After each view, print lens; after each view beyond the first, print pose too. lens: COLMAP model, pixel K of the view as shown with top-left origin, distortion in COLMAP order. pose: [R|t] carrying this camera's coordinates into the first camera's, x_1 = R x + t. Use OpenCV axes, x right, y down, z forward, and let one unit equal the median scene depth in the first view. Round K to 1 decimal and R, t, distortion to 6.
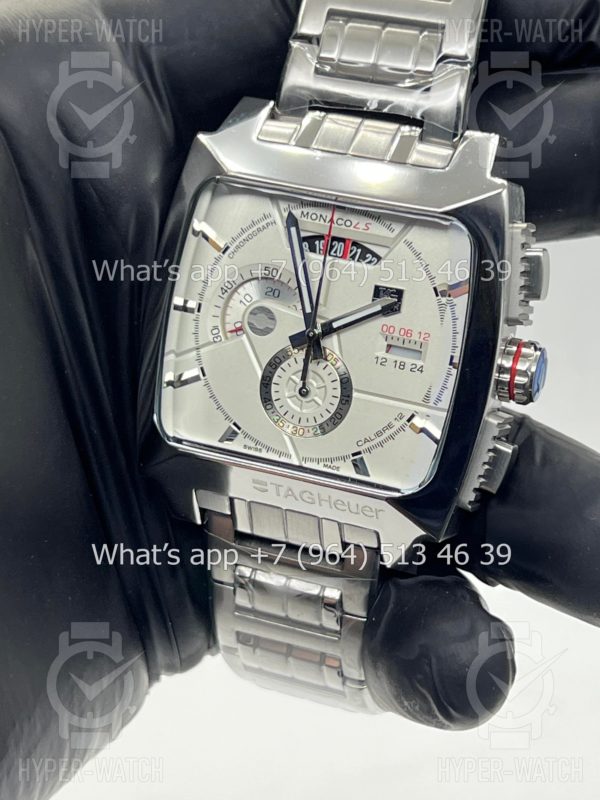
lens RADIAL K [[1871.1, 0, 301.6], [0, 1871.1, 402.7], [0, 0, 1]] dist [0.171745, 0.000000]
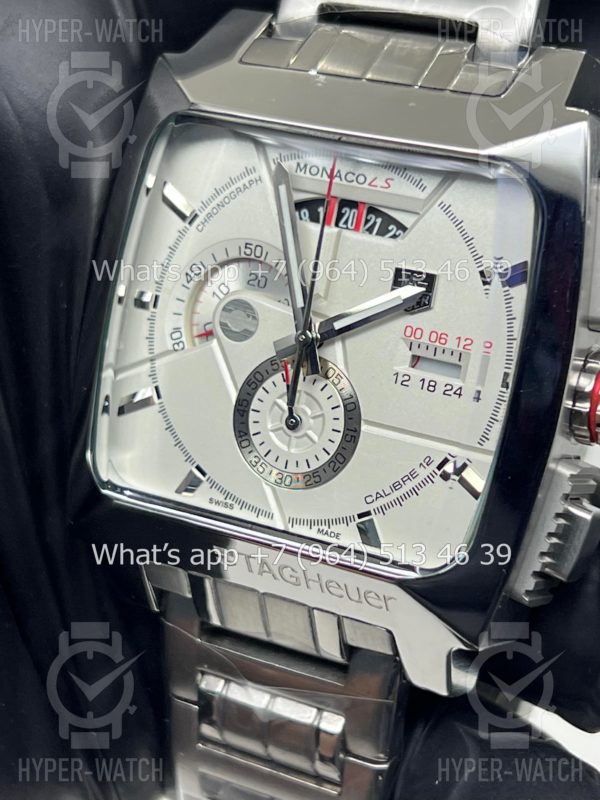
lens RADIAL K [[1871.1, 0, 293.9], [0, 1871.1, 405.4], [0, 0, 1]] dist [0.171745, 0.000000]
pose [[0.991211, 0.025977, -0.129712, 0.091326], [-0.033264, 0.997969, -0.054333, 0.025429], [0.128037, 0.058170, 0.990062, 0.317207]]
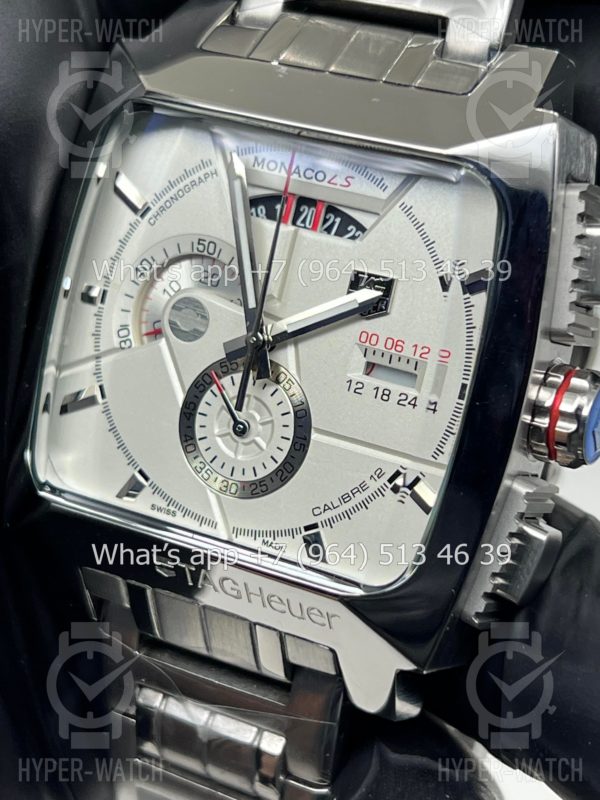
lens RADIAL K [[1871.1, 0, 302.1], [0, 1871.1, 404.4], [0, 0, 1]] dist [0.171745, 0.000000]
pose [[0.990542, 0.060532, -0.123133, 0.103799], [-0.068327, 0.995851, -0.060103, 0.024094], [0.118984, 0.067948, 0.990568, 0.349636]]
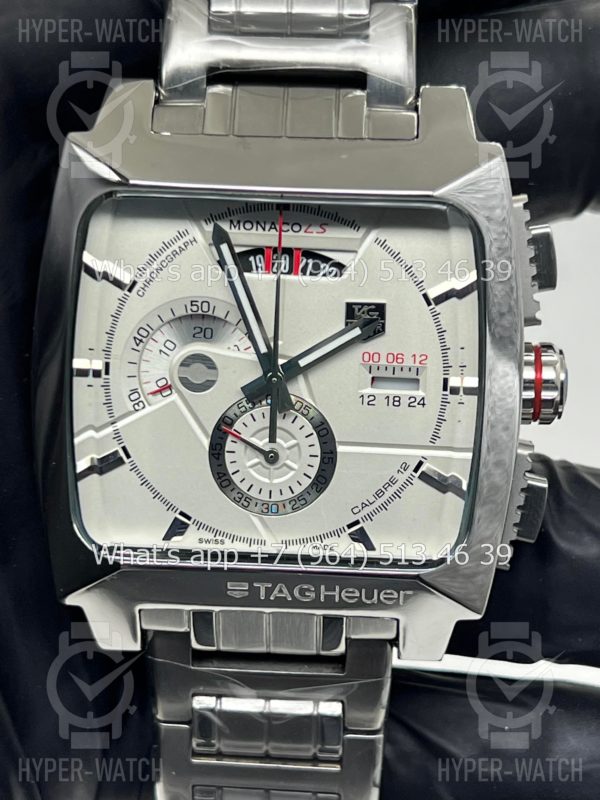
lens RADIAL K [[1871.1, 0, 315.5], [0, 1871.1, 435.4], [0, 0, 1]] dist [0.171745, 0.000000]
pose [[0.951463, -0.171797, 0.255353, -0.174432], [0.163240, 0.985080, 0.054501, -0.052712], [-0.260906, -0.010172, 0.965311, 0.264823]]
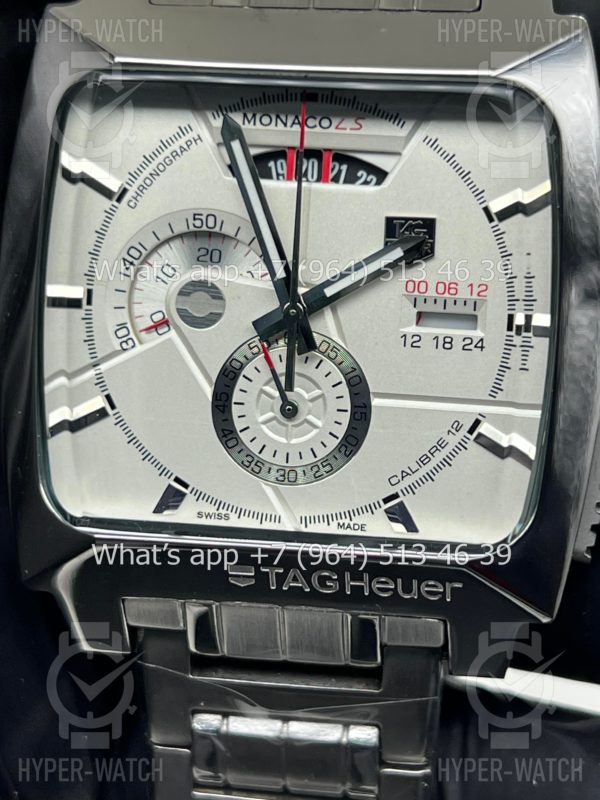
lens RADIAL K [[1871.1, 0, 298.8], [0, 1871.1, 402.7], [0, 0, 1]] dist [0.171745, 0.000000]
pose [[0.974271, -0.138845, 0.177532, -0.102940], [0.143477, 0.989562, -0.013462, 0.000565], [-0.173809, 0.038588, 0.984023, 0.406421]]
